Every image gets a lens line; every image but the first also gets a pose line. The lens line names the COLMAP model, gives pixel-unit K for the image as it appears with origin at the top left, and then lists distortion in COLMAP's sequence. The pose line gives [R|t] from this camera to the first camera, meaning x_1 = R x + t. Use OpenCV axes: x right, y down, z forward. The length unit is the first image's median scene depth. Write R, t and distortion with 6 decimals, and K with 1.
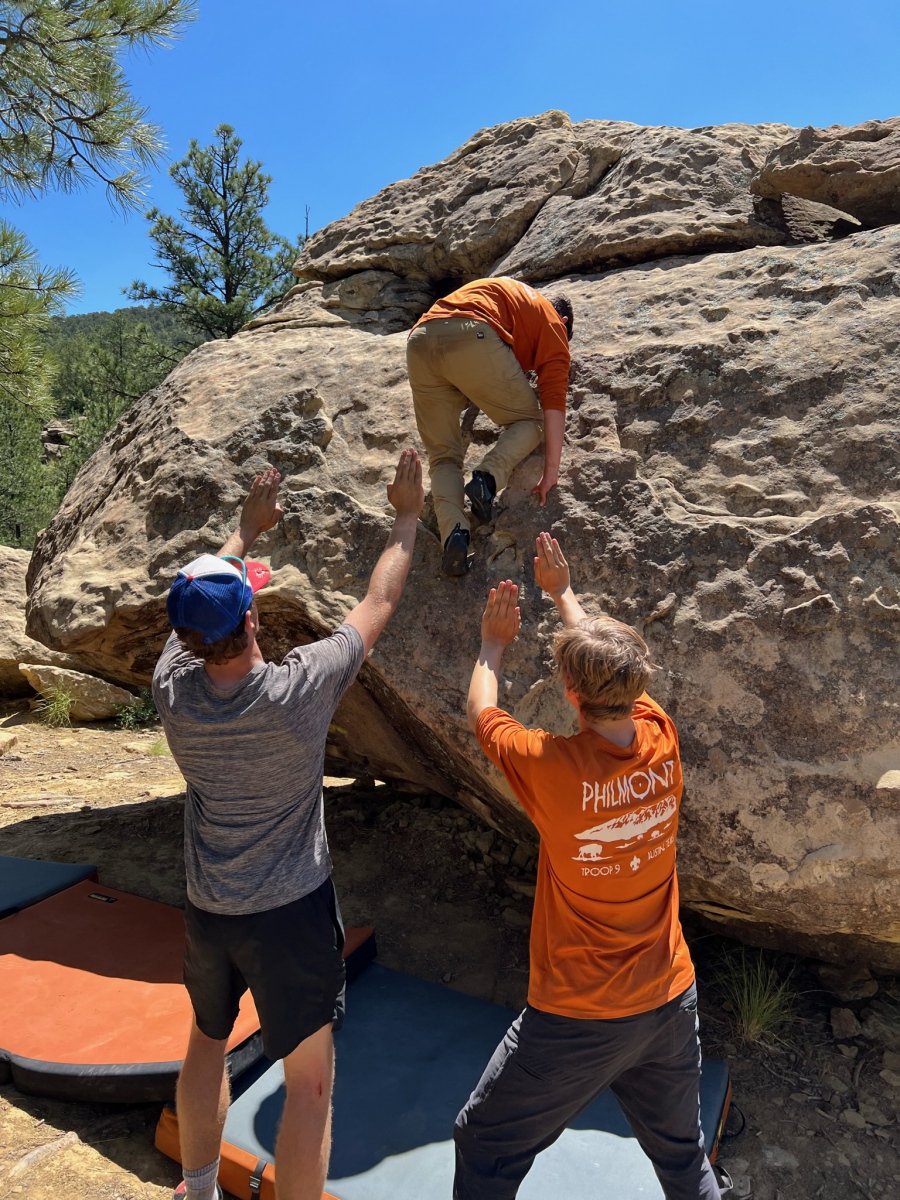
lens RADIAL K [[921.5, 0, 450.8], [0, 921.5, 597.7], [0, 0, 1]] dist [0.053165, -0.059202]
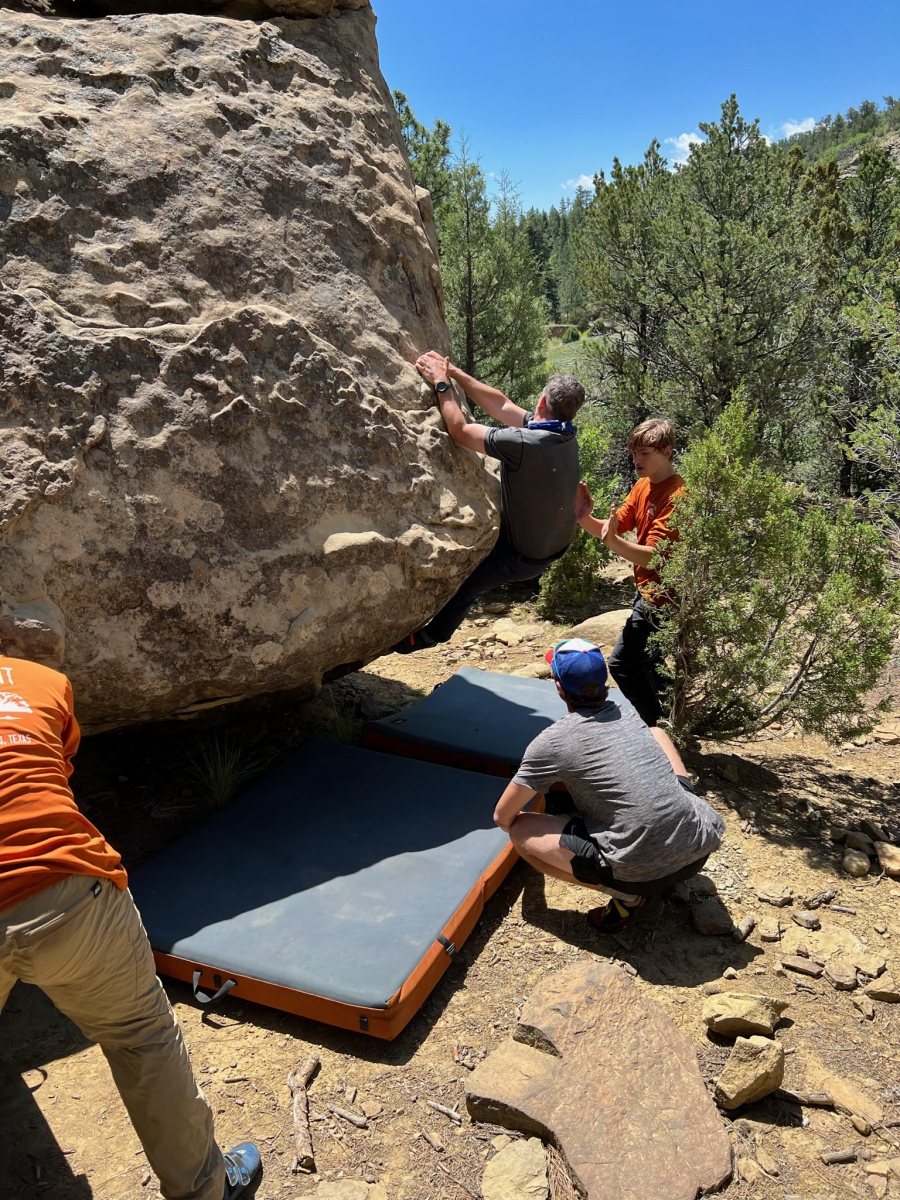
lens RADIAL K [[921.5, 0, 448.2], [0, 921.5, 603.4], [0, 0, 1]] dist [0.053165, -0.059202]
pose [[0.569489, -0.298265, 0.765976, -0.338633], [0.130603, 0.952841, 0.273927, -0.035769], [-0.811557, -0.055960, 0.581587, 0.145464]]
